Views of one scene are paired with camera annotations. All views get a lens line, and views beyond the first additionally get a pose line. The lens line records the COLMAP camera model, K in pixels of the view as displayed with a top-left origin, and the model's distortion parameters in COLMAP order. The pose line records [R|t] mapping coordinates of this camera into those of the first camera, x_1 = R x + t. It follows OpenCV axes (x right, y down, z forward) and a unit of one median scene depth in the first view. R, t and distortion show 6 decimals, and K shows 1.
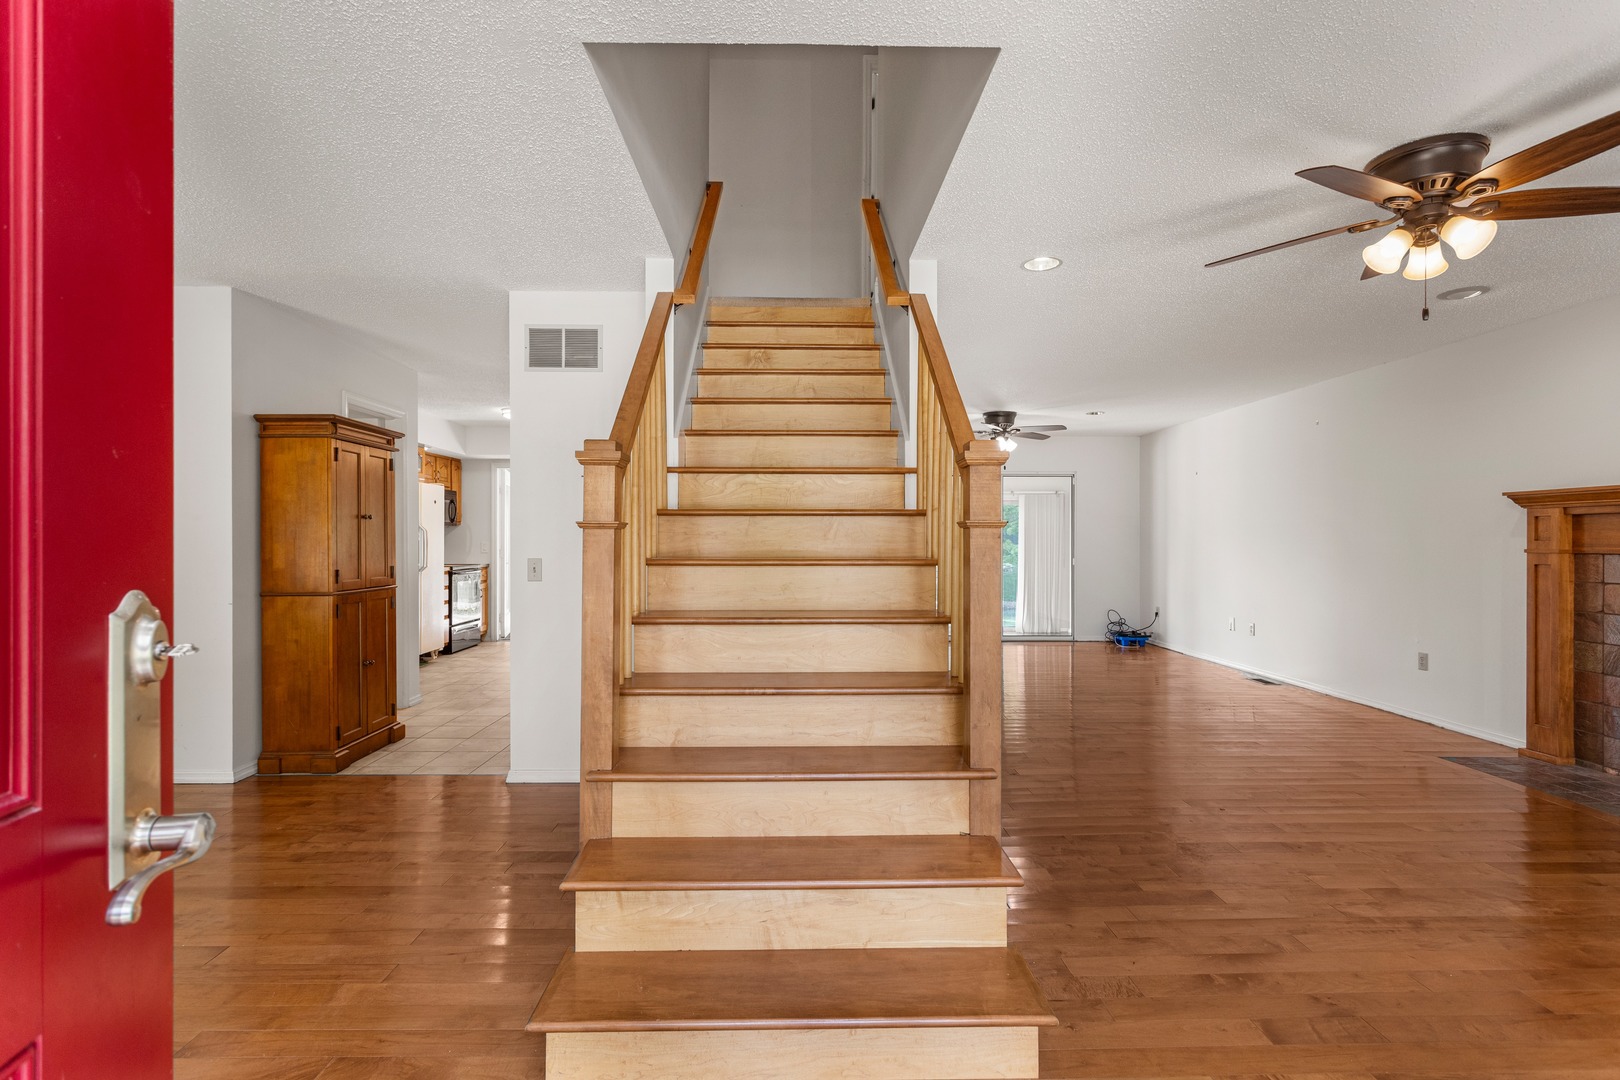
lens RADIAL K [[791.2, 0, 805.9], [0, 791.2, 542.6], [0, 0, 1]] dist [0.005361, 0.000281]
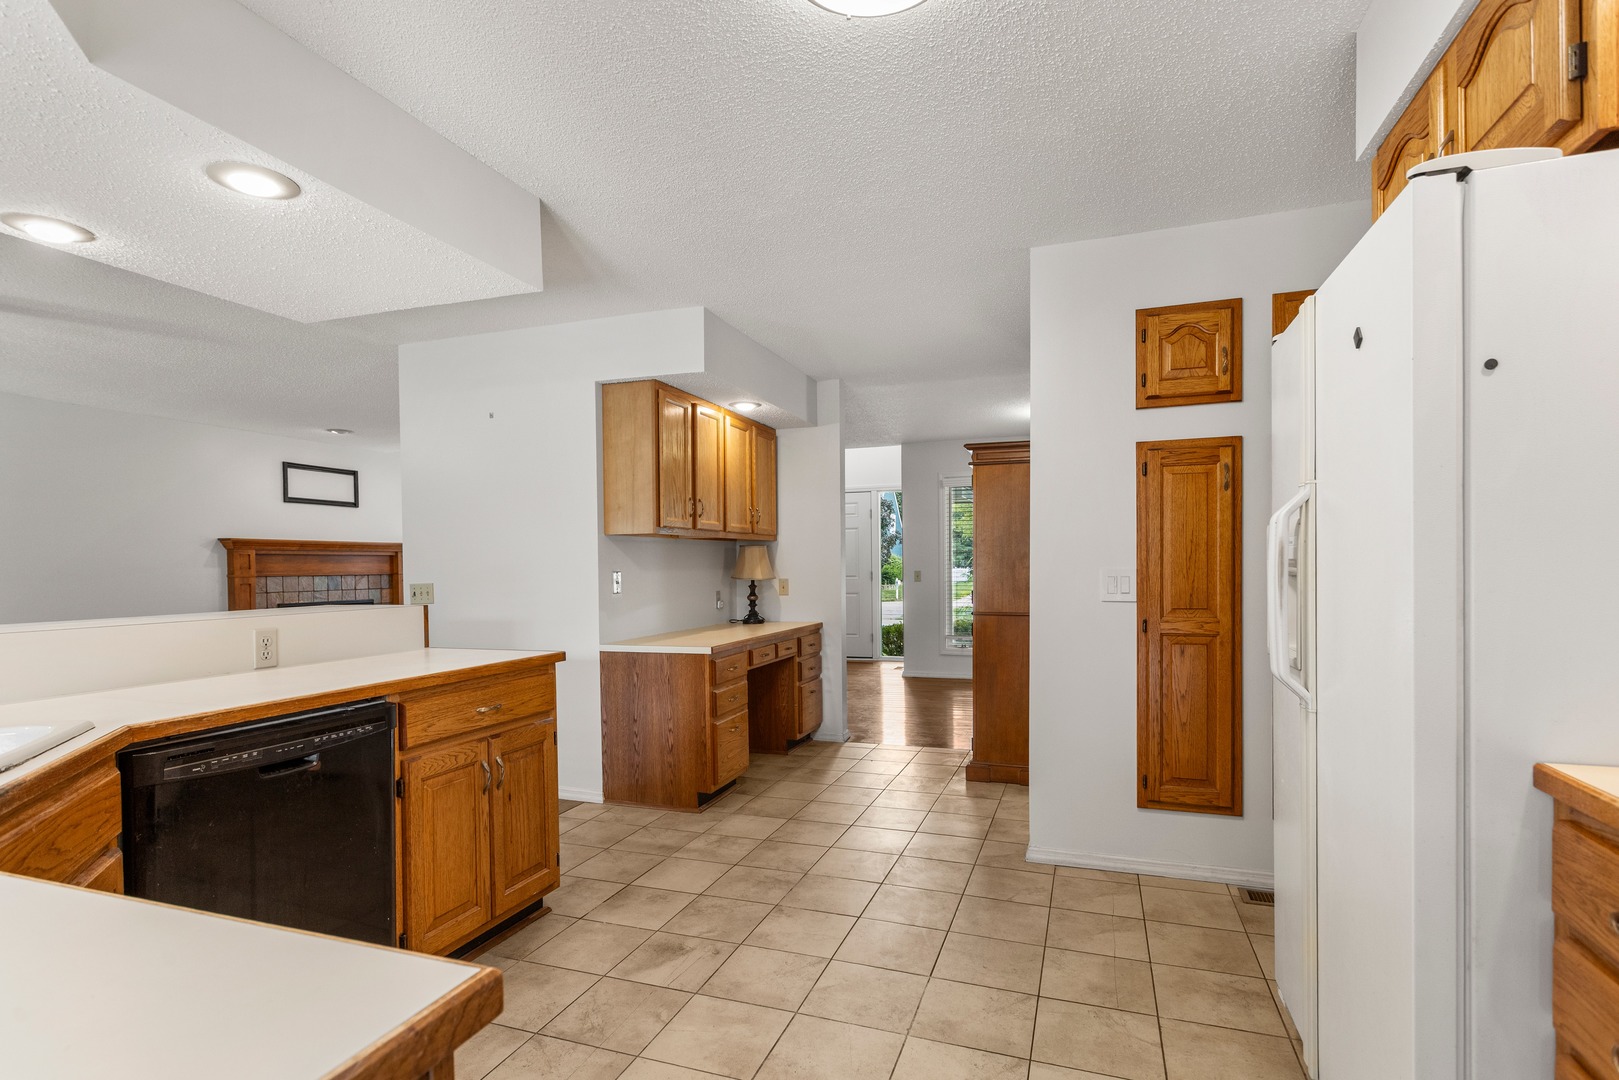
lens RADIAL K [[789.8, 0, 806.1], [0, 789.8, 576.3], [0, 0, 1]] dist [-0.000987, 0.000199]
pose [[-0.934447, 0.002920, 0.356089, -0.744604], [0.009652, 0.999807, 0.017130, -0.005218], [-0.355970, 0.019444, -0.934295, 2.154958]]
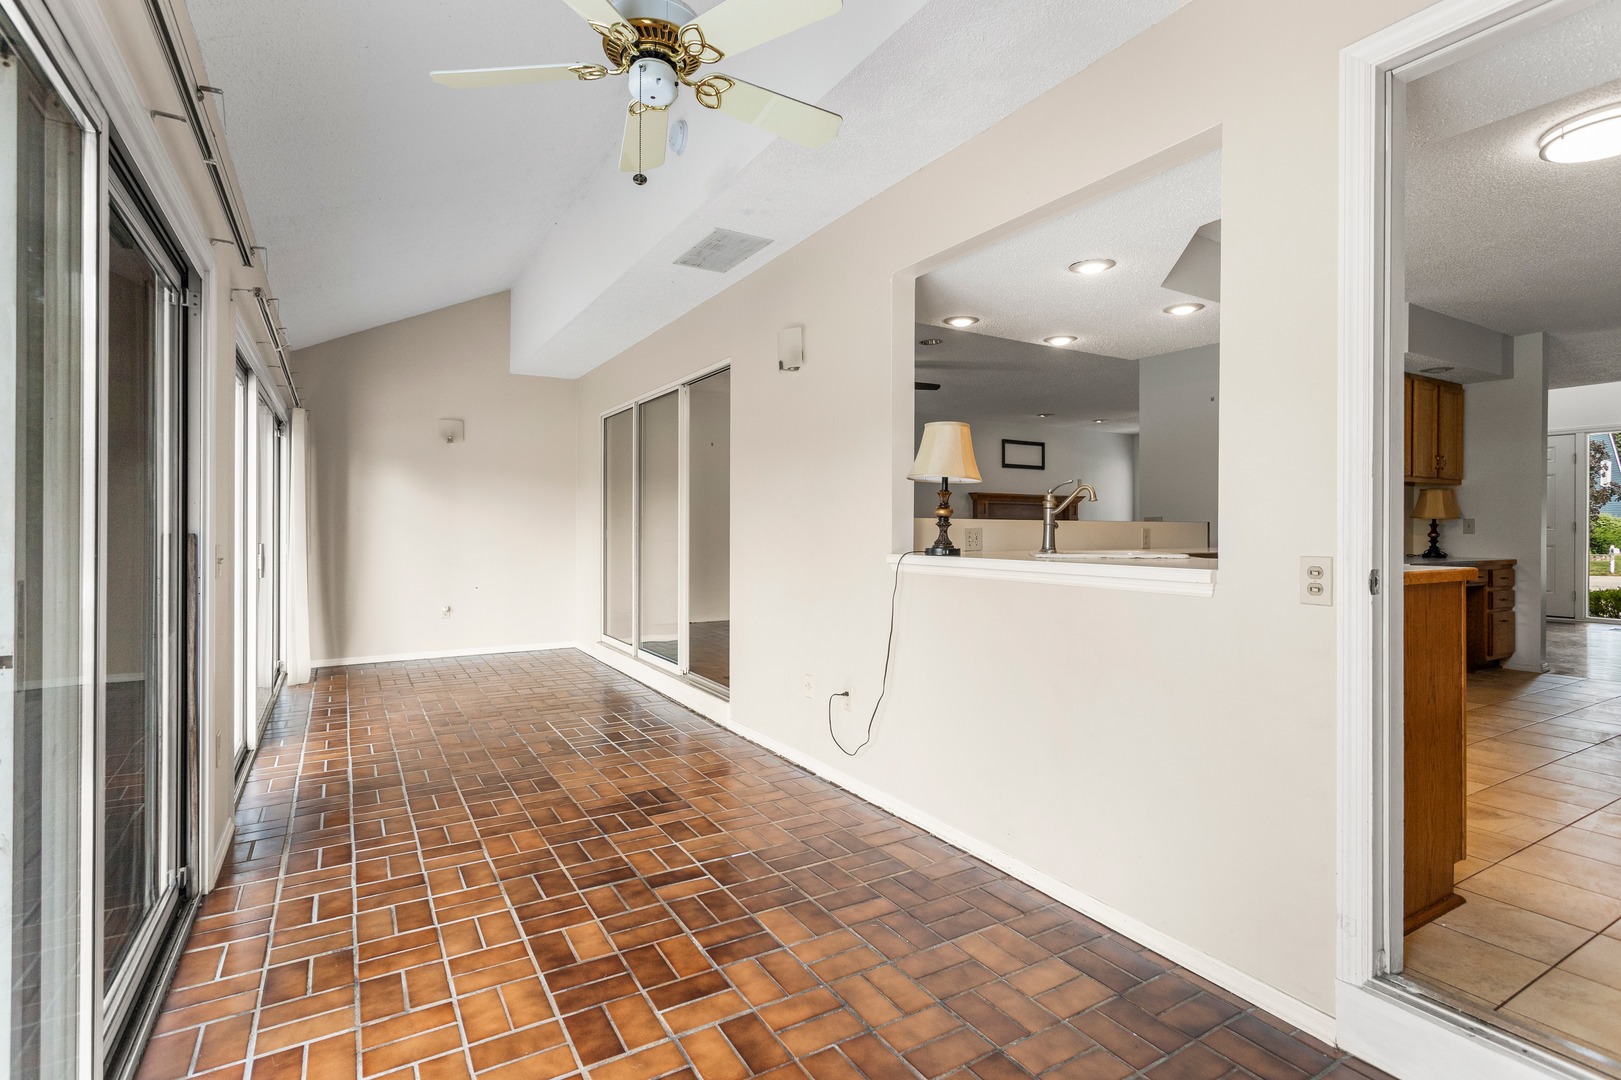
lens RADIAL K [[778.4, 0, 809.2], [0, 778.4, 527.9], [0, 0, 1]] dist [0.000826, 0.000319]
pose [[-0.497611, -0.003914, 0.867392, -0.876427], [-0.002271, 0.999992, 0.003210, 0.034946], [-0.867398, -0.000372, -0.497616, 2.690770]]
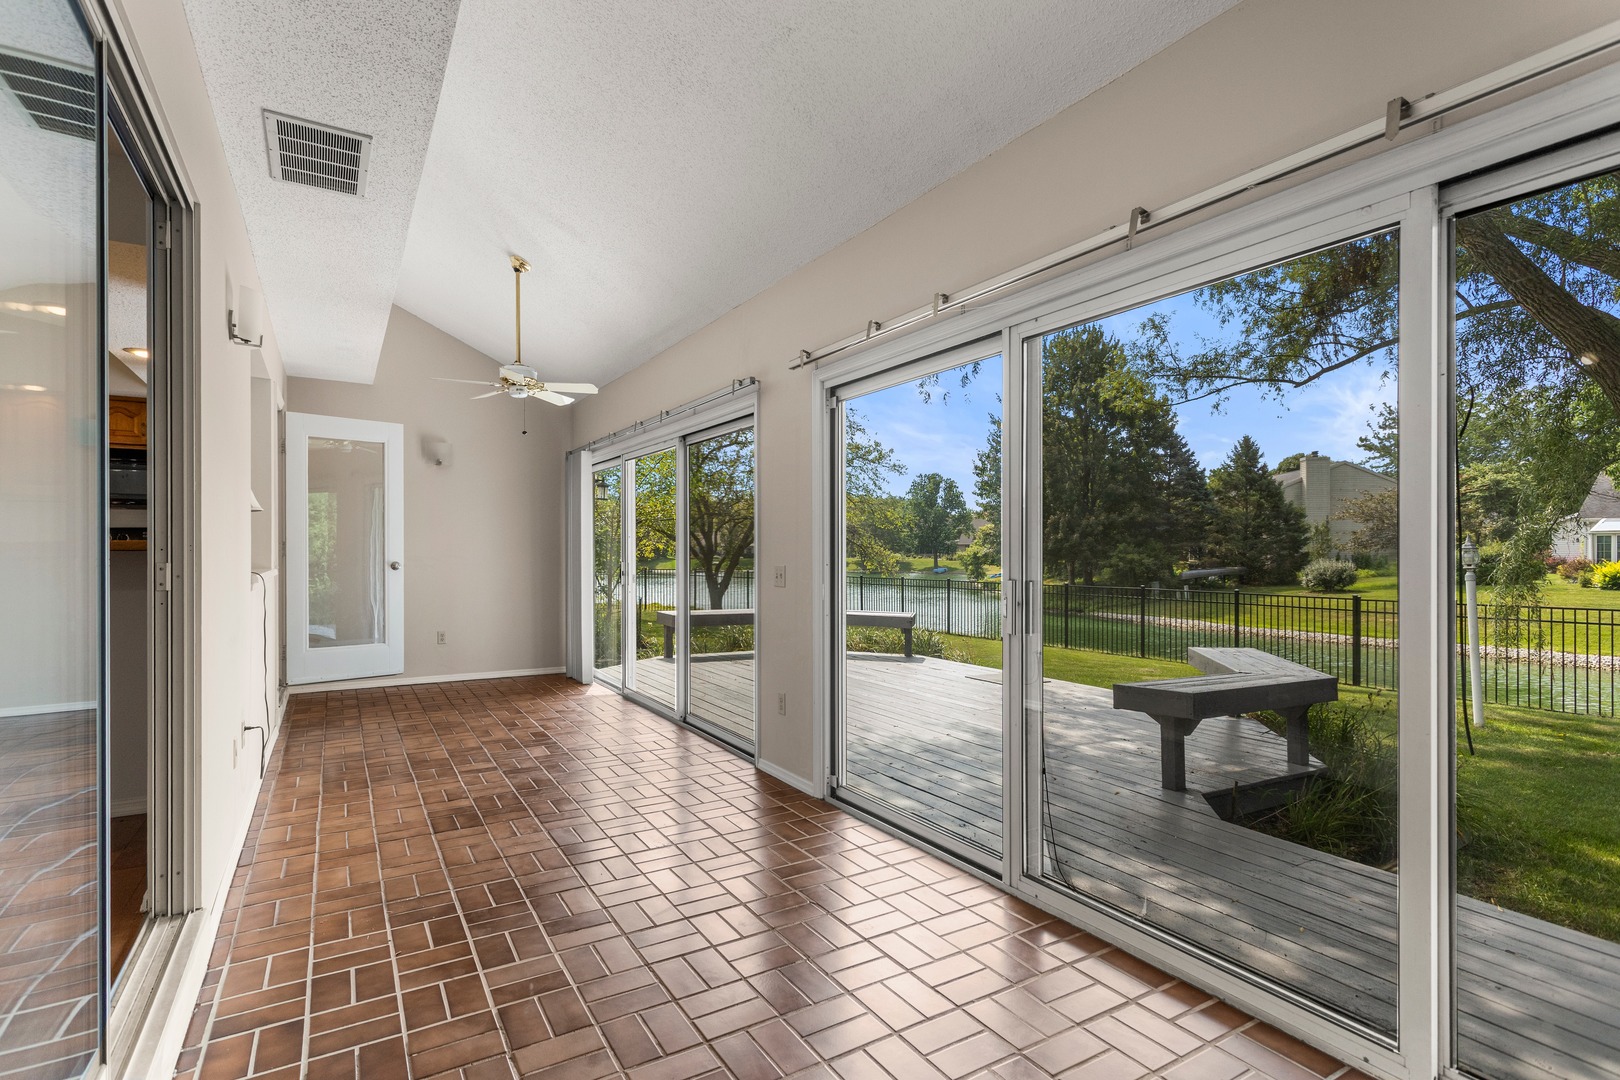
lens RADIAL K [[786.4, 0, 804.0], [0, 786.4, 567.9], [0, 0, 1]] dist [-0.000983, -0.000022]
pose [[0.498039, 0.016522, -0.866997, 0.794894], [-0.000728, 0.999826, 0.018635, 0.040006], [0.867154, -0.008650, 0.497964, 2.335142]]
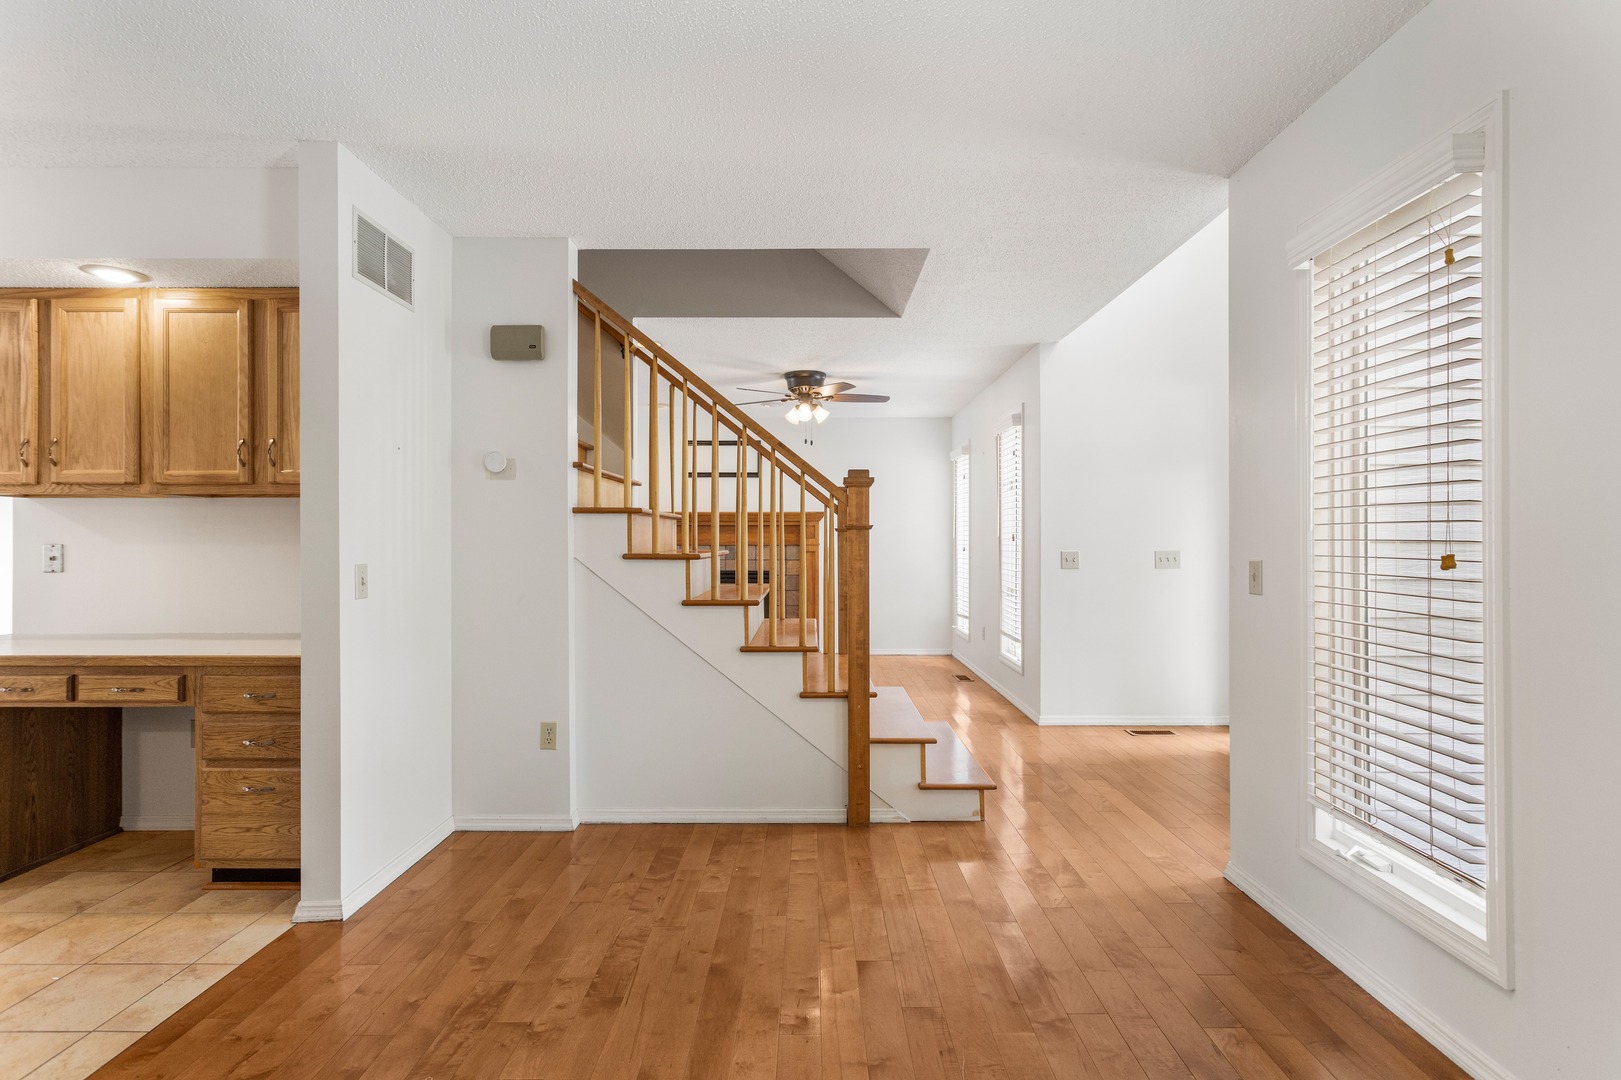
lens RADIAL K [[783.7, 0, 808.4], [0, 783.7, 540.2], [0, 0, 1]] dist [0.001245, 0.000197]
pose [[0.021287, 0.003640, 0.999767, -0.921088], [0.001669, 0.999992, -0.003676, 0.002941], [-0.999772, 0.001747, 0.021281, 0.570850]]
